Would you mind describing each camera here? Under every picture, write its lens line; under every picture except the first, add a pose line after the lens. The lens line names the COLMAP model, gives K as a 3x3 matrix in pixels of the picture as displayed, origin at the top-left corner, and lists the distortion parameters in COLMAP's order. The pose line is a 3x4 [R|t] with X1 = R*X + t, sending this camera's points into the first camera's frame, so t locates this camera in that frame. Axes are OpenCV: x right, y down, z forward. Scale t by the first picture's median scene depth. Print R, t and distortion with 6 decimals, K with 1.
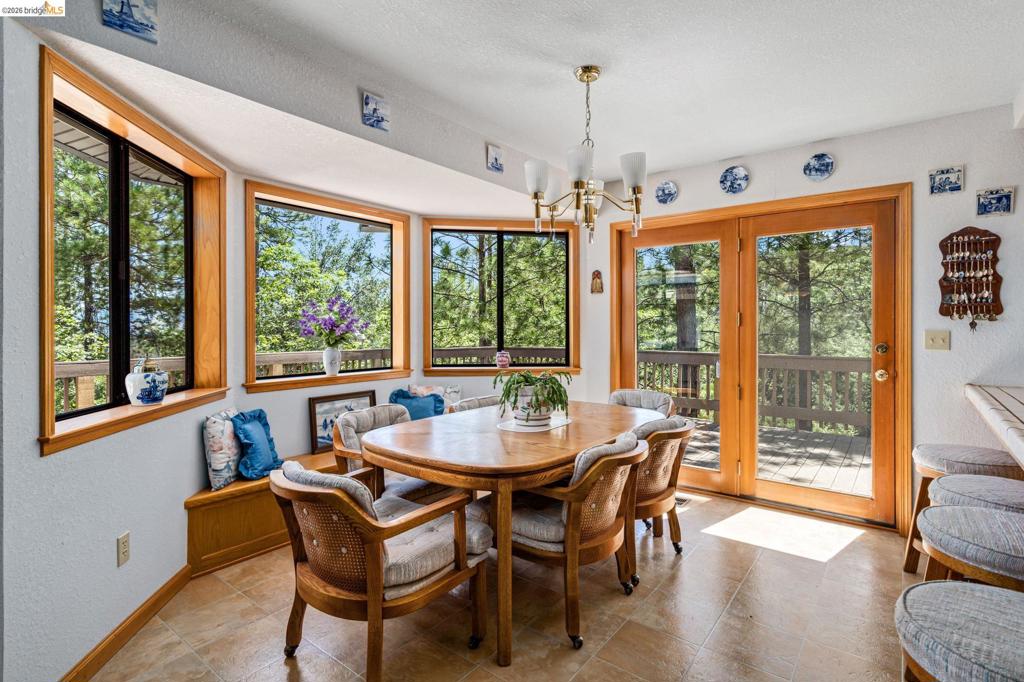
lens RADIAL K [[503.3, 0, 511.2], [0, 503.3, 323.3], [0, 0, 1]] dist [0.000116, 0.000014]
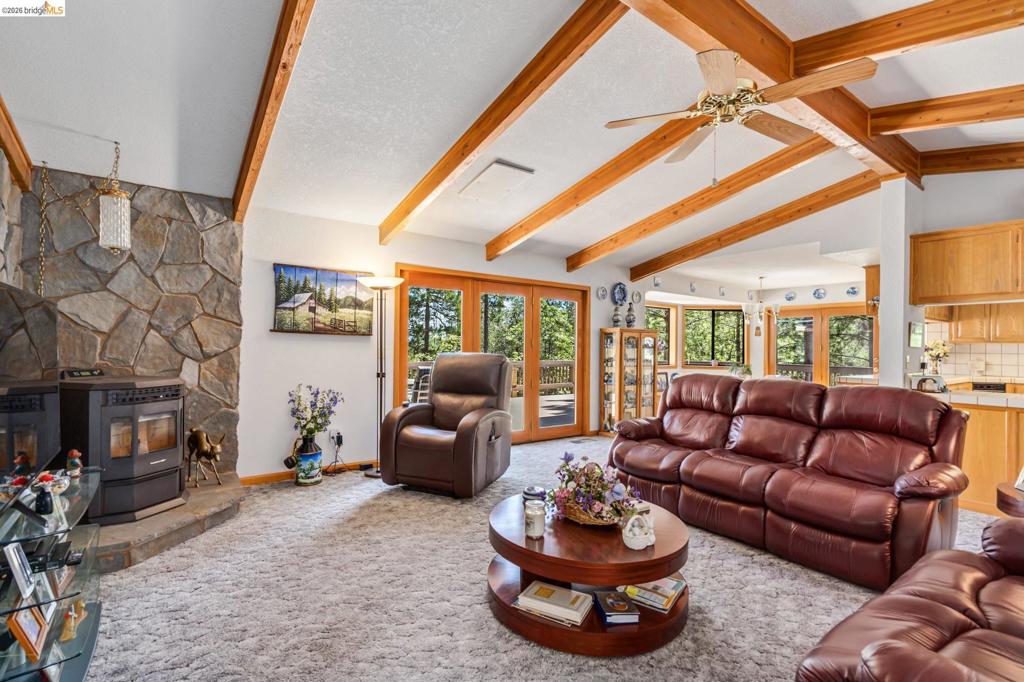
lens RADIAL K [[475.4, 0, 512.0], [0, 475.4, 341.0], [0, 0, 1]] dist [-0.000040, 0.000013]
pose [[0.965221, 0.009579, -0.261260, -0.388332], [-0.011086, 0.999929, -0.004298, -0.015436], [0.261200, 0.007045, 0.965259, -1.566919]]
